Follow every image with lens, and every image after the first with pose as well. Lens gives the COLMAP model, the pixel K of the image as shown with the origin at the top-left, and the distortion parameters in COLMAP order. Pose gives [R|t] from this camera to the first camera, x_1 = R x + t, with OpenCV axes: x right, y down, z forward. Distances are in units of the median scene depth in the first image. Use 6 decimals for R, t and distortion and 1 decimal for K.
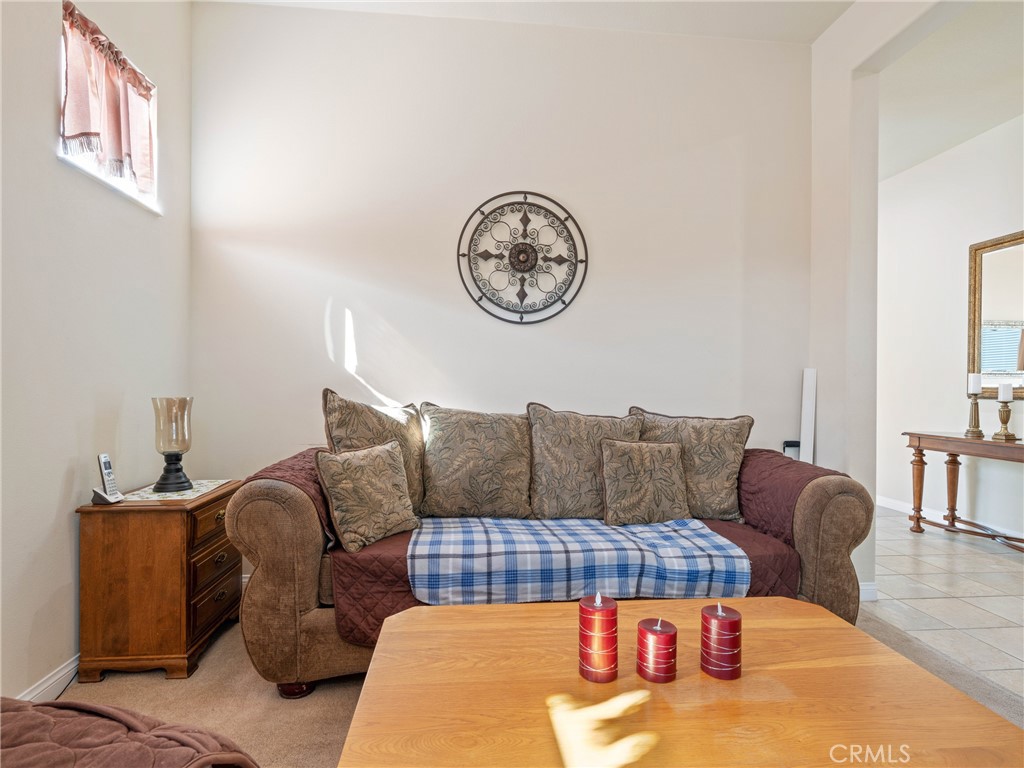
lens RADIAL K [[662.2, 0, 512.0], [0, 662.2, 384.0], [0, 0, 1]] dist [0.005159, 0.001128]
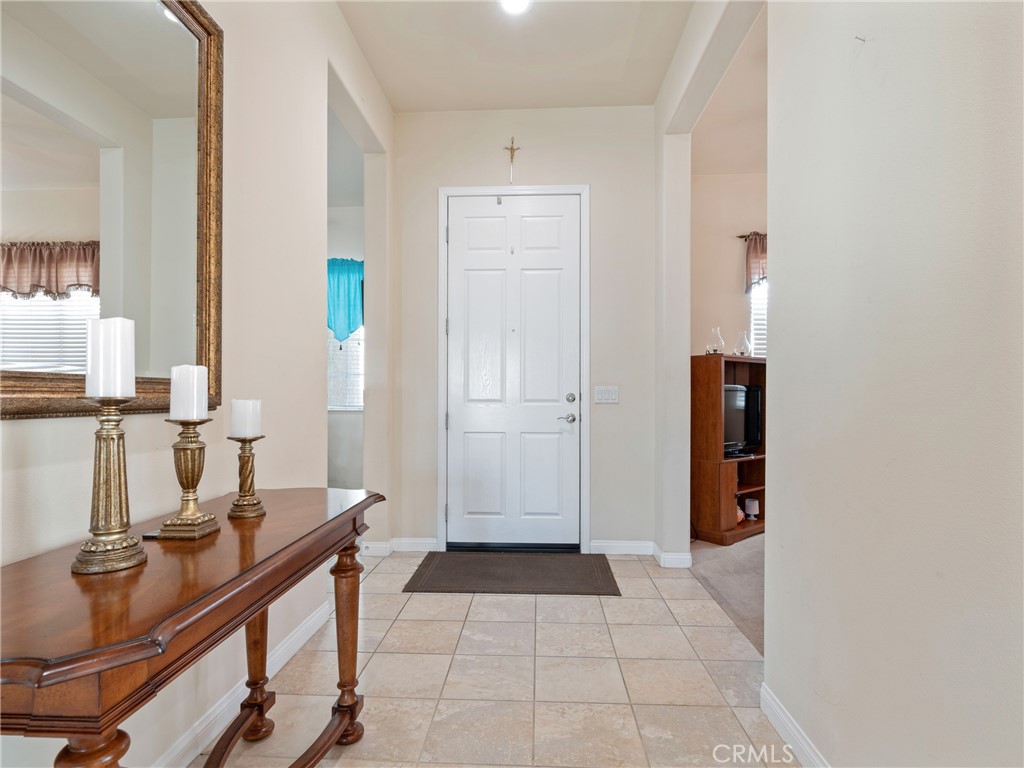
lens RADIAL K [[836.5, 0, 511.6], [0, 836.5, 388.4], [0, 0, 1]] dist [-0.000547, -0.001517]
pose [[-0.992958, -0.007765, 0.118212, 0.515290], [-0.009015, 0.999909, -0.010035, 0.013633], [-0.118124, -0.011030, -0.992938, 1.395231]]
